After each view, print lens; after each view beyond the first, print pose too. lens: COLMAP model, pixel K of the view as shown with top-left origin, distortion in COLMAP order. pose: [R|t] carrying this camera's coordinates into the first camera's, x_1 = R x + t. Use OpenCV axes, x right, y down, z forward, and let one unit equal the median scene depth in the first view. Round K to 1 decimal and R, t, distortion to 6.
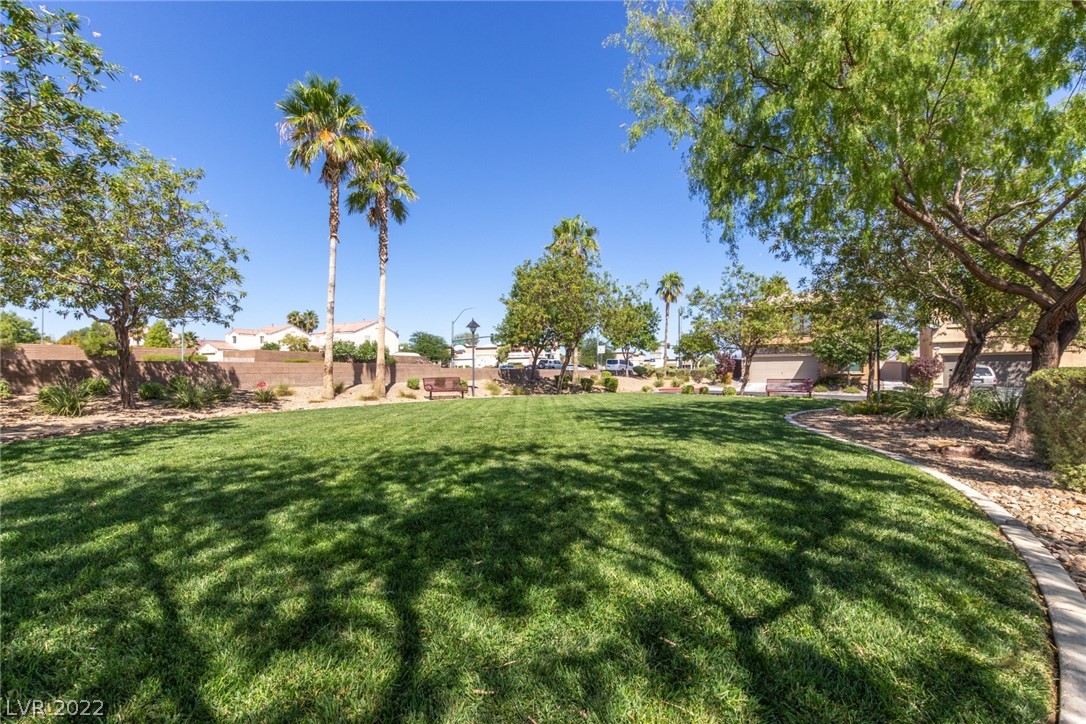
lens RADIAL K [[483.1, 0, 544.2], [0, 483.1, 364.5], [0, 0, 1]] dist [-0.003141, -0.000431]
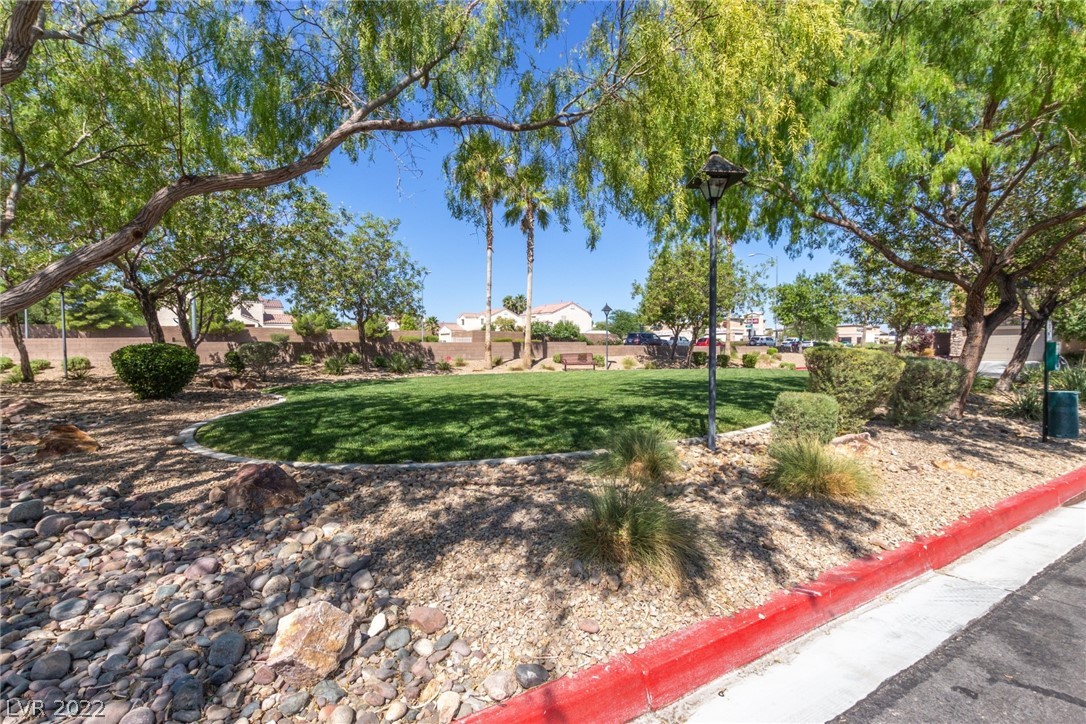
lens RADIAL K [[483.1, 0, 542.0], [0, 483.1, 359.1], [0, 0, 1]] dist [-0.003141, -0.000431]
pose [[0.911983, 0.006842, -0.410171, 0.216294], [0.008573, 0.999325, 0.035730, -0.003369], [0.410139, -0.036101, 0.911308, -0.151304]]
